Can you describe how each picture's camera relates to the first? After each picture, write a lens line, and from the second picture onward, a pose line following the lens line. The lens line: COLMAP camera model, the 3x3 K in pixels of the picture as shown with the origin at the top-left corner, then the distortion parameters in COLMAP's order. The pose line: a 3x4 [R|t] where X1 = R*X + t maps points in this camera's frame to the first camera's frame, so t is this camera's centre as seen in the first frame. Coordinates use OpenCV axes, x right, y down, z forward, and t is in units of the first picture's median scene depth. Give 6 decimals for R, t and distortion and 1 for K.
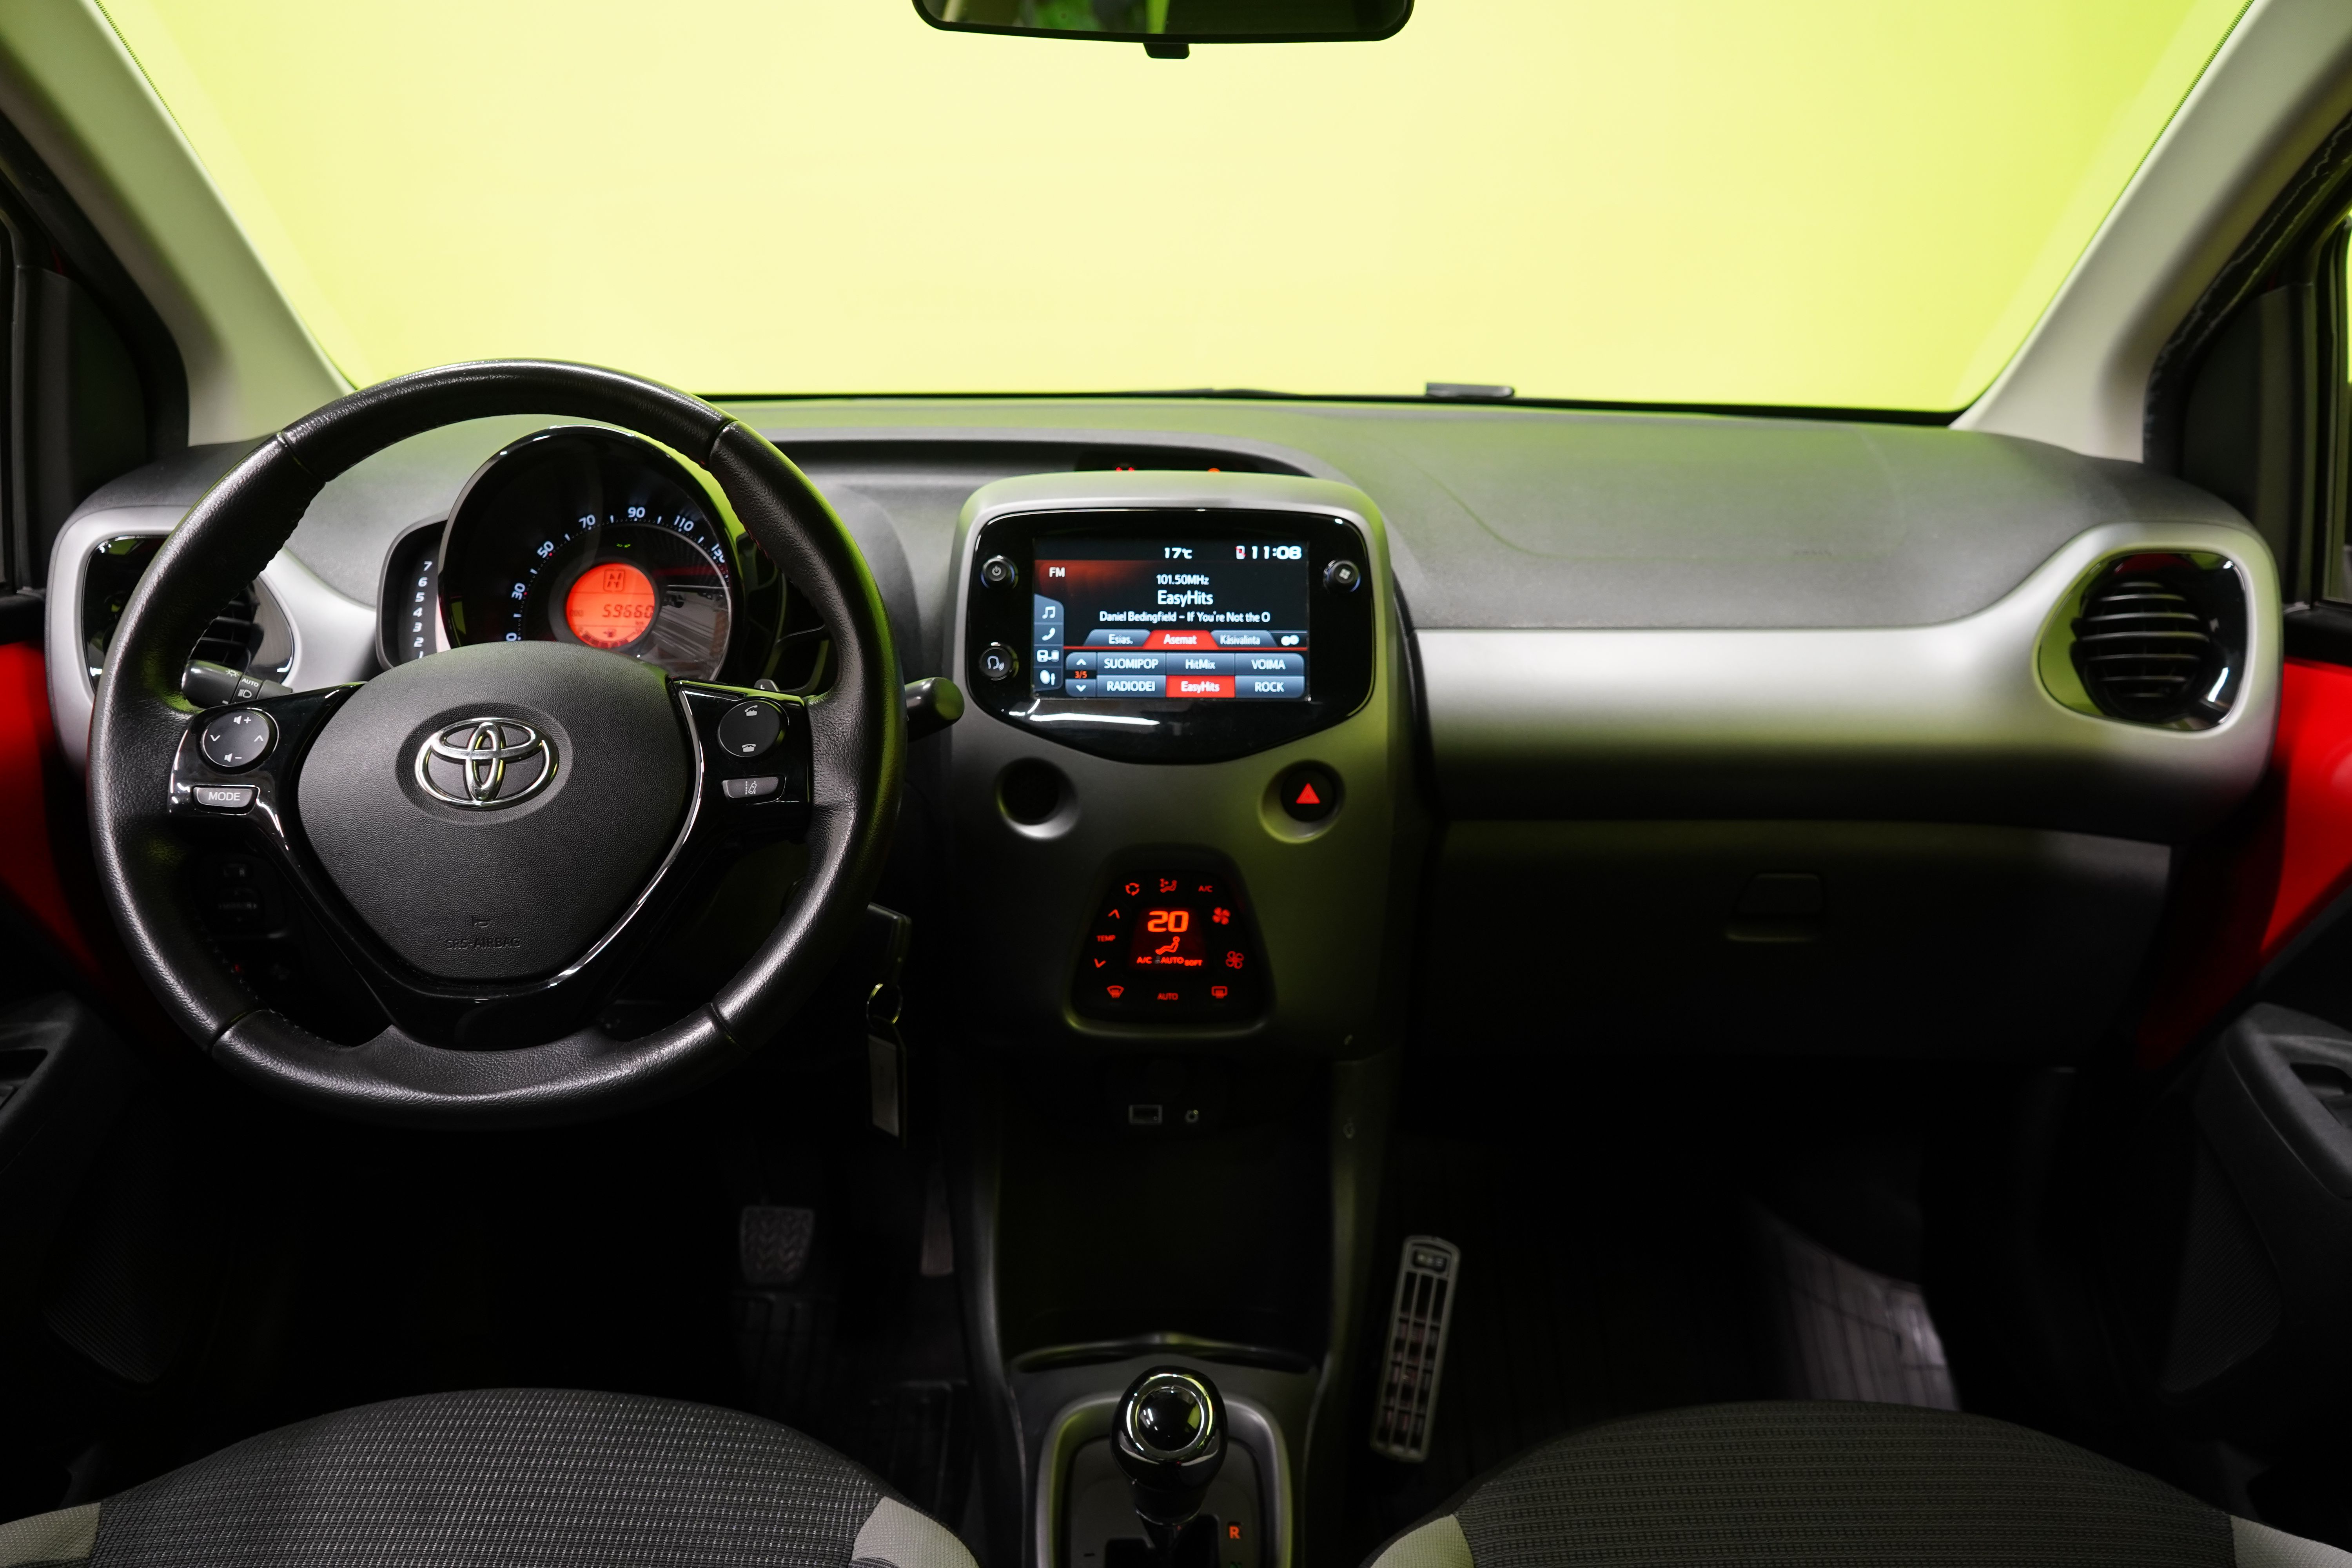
lens RADIAL K [[1897.7, 0, 1178.5], [0, 1897.7, 787.5], [0, 0, 1]] dist [0.000880, 0.003173]
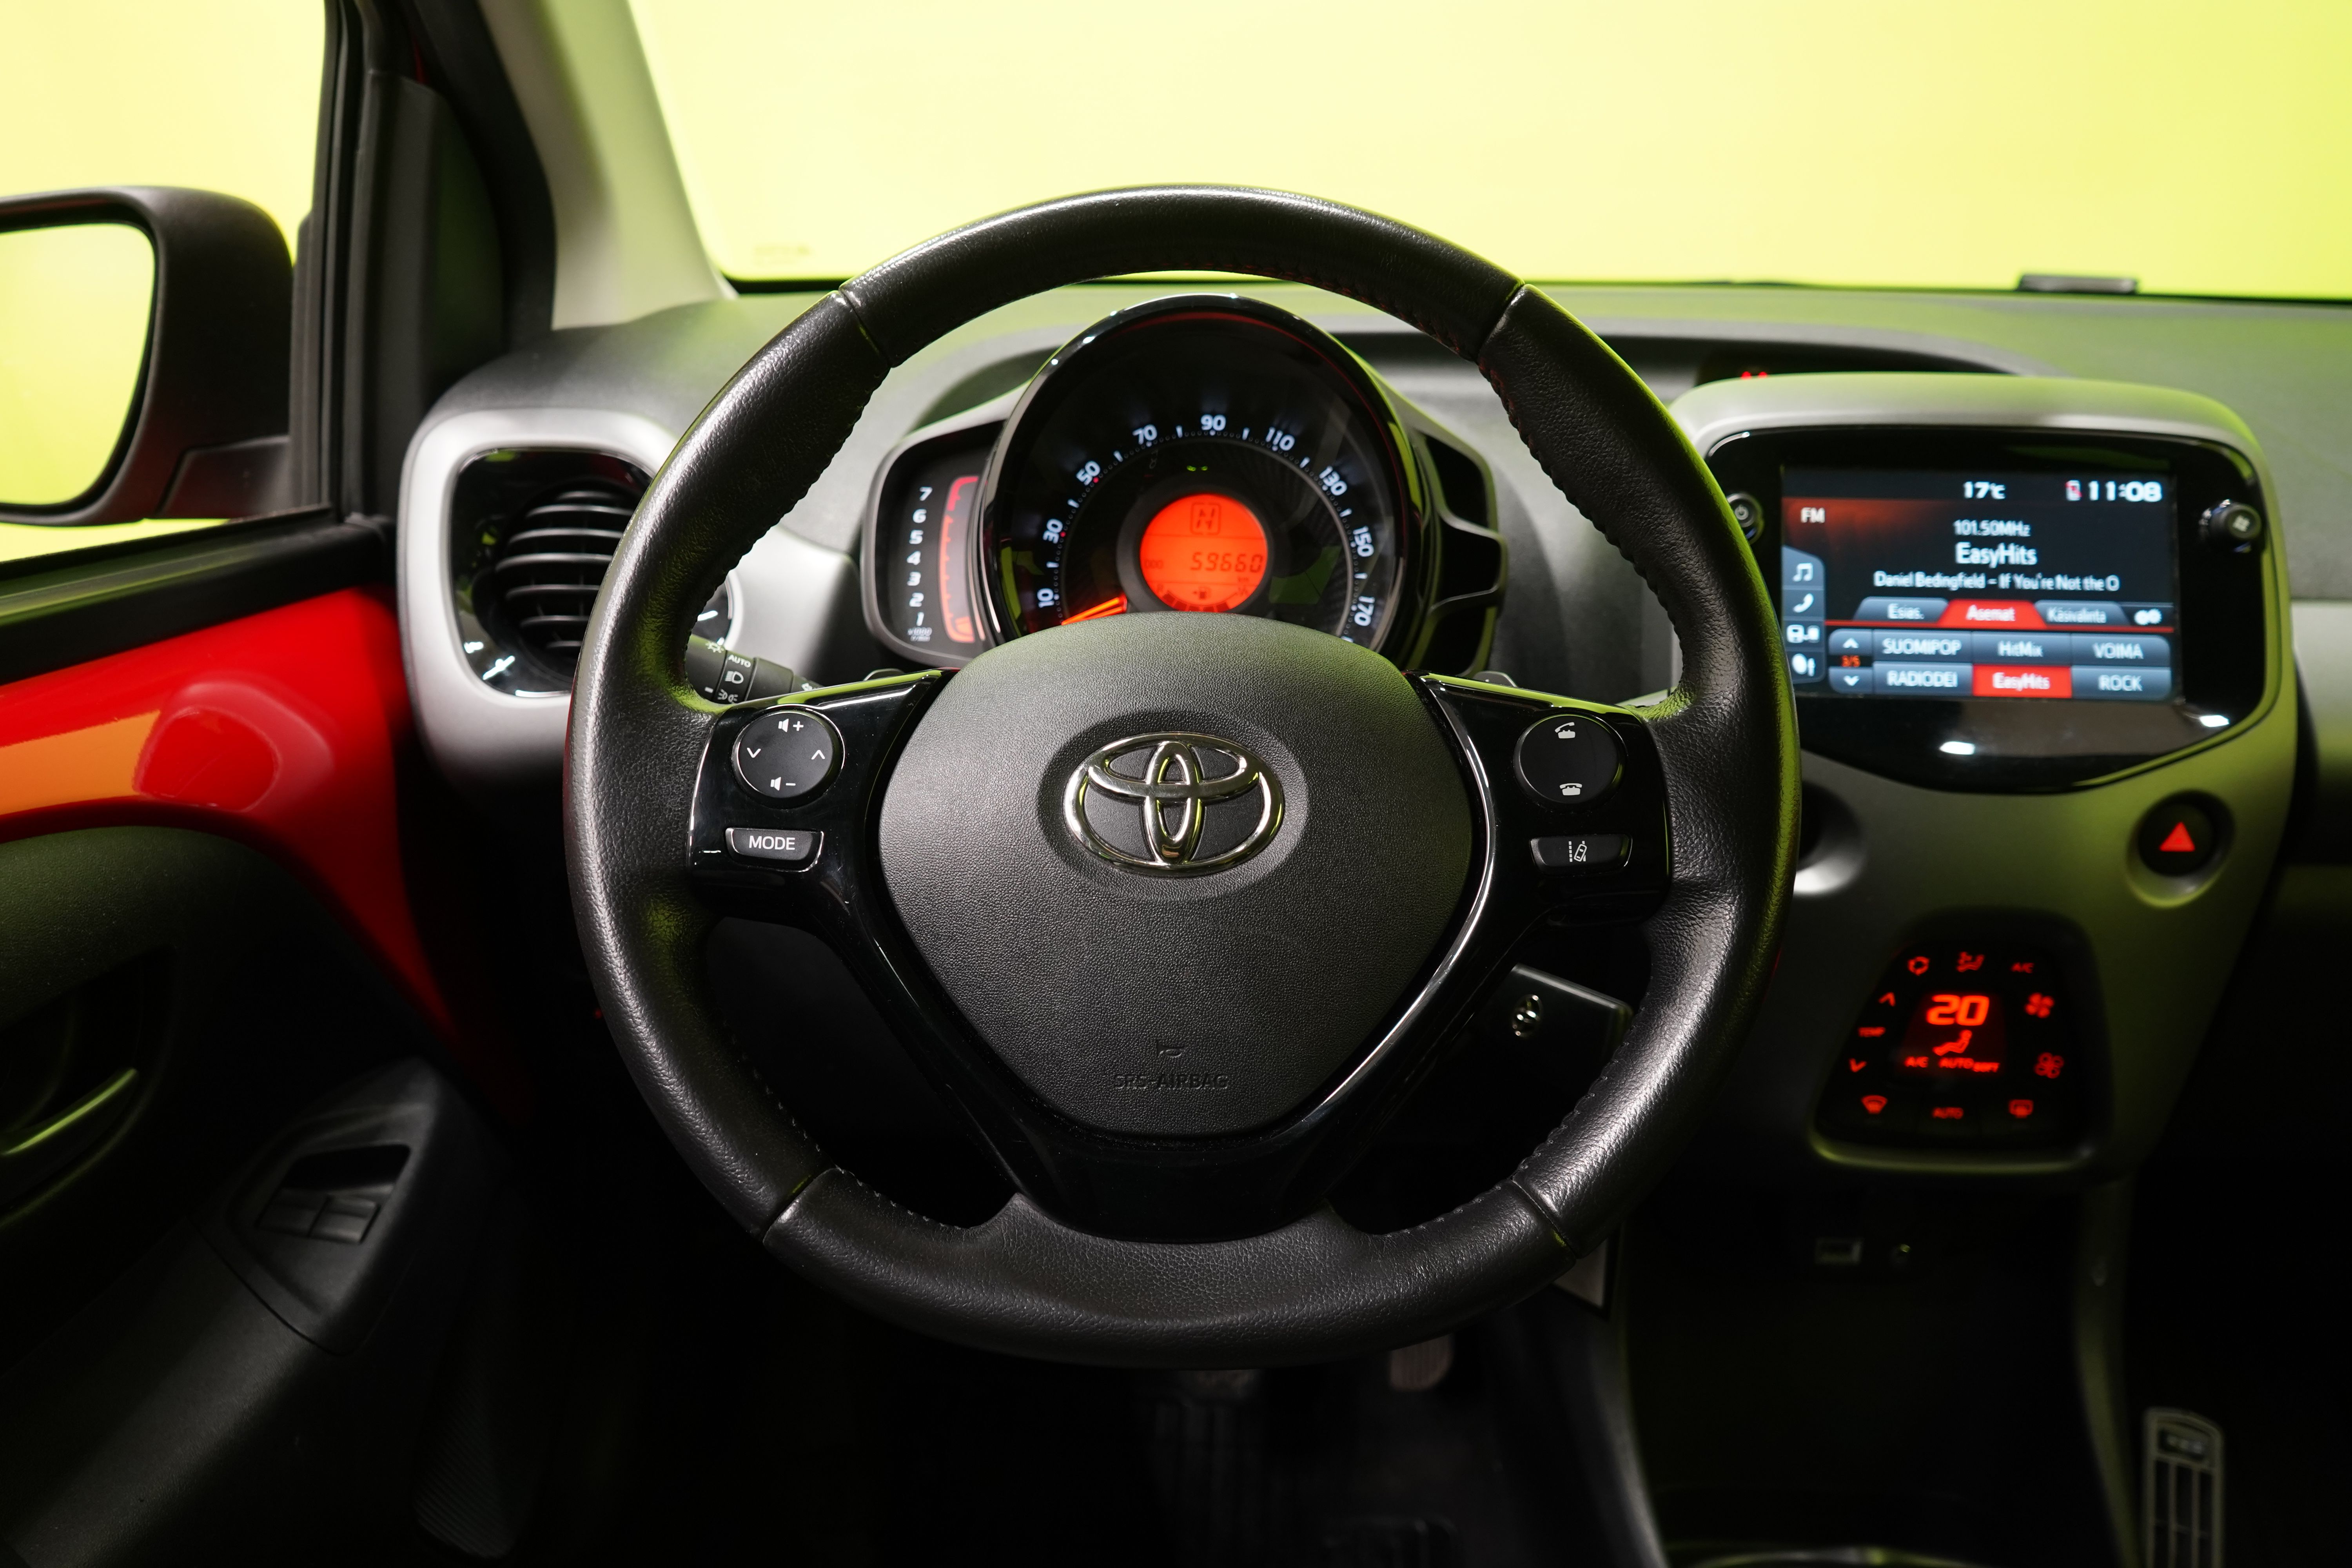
lens RADIAL K [[1897.7, 0, 1172.7], [0, 1897.7, 780.5], [0, 0, 1]] dist [0.000880, 0.003173]
pose [[0.999031, 0.019962, -0.039223, -0.274884], [-0.018525, 0.999156, 0.036663, -0.036325], [0.039922, -0.035901, 0.998558, 0.281827]]
